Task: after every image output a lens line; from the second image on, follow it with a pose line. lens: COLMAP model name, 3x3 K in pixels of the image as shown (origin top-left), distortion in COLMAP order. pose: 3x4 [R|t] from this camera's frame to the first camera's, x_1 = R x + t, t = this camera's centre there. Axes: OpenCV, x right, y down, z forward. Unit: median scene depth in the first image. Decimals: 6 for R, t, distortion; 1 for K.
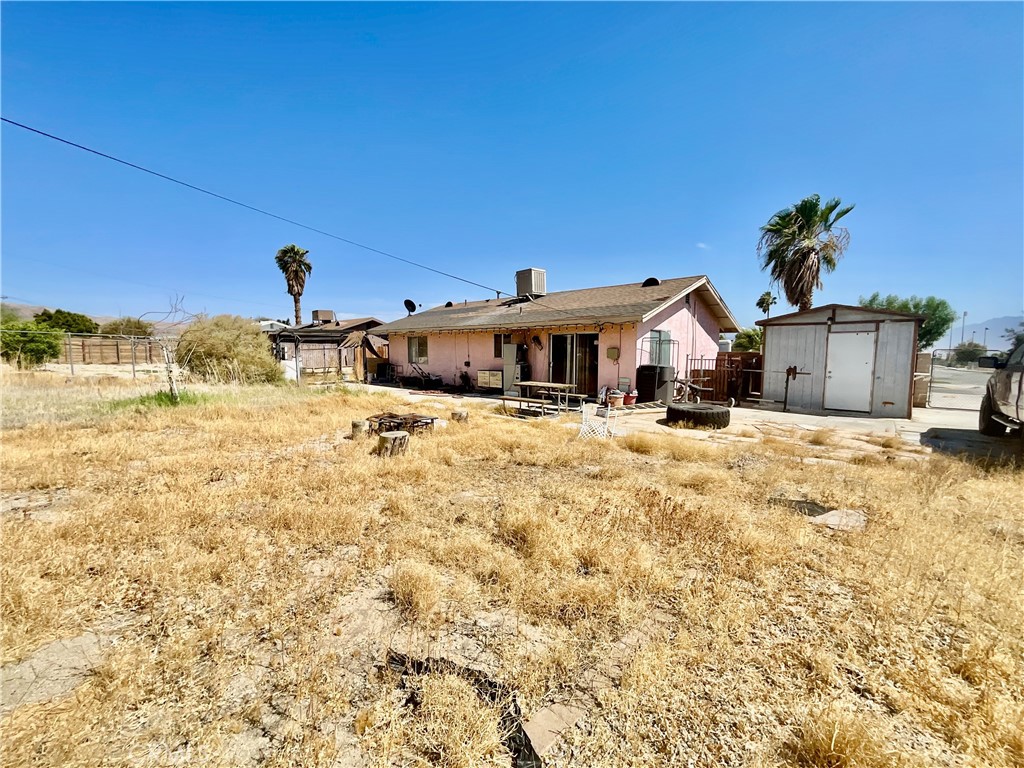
lens RADIAL K [[422.2, 0, 503.6], [0, 422.2, 383.0], [0, 0, 1]] dist [-0.001340, -0.000158]
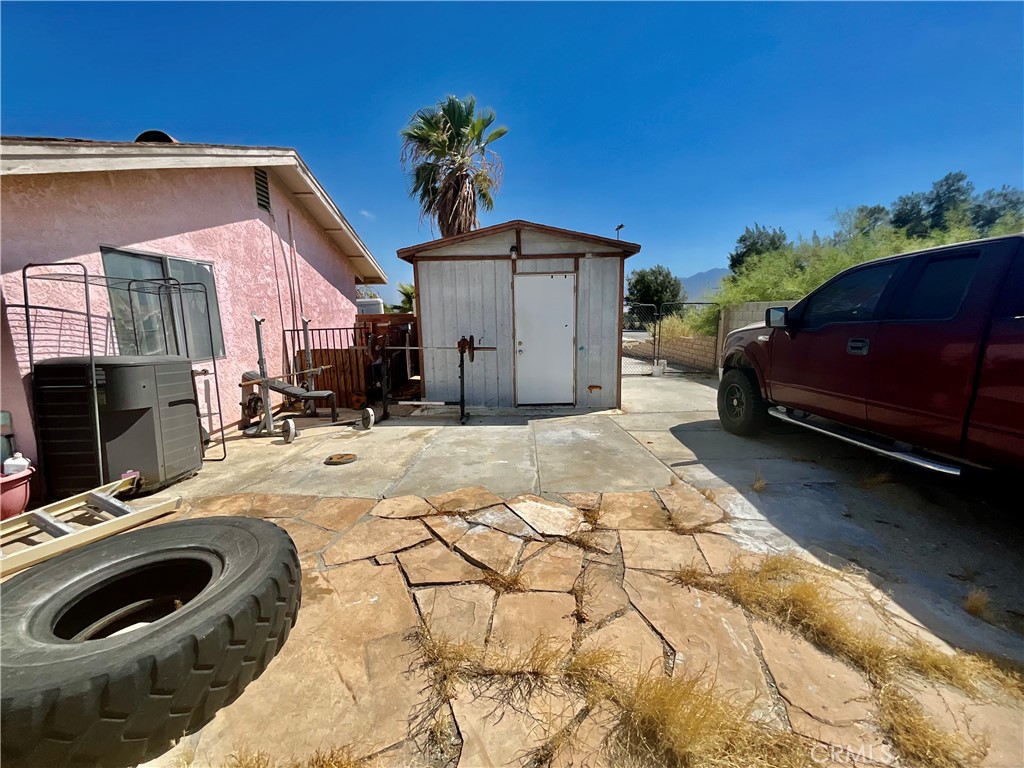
lens RADIAL K [[422.2, 0, 508.0], [0, 422.2, 386.6], [0, 0, 1]] dist [-0.001340, -0.000158]
pose [[0.741768, -0.133043, 0.657328, 0.354143], [0.078928, 0.990632, 0.111436, -0.031254], [-0.665996, -0.030778, 0.745320, 0.551018]]
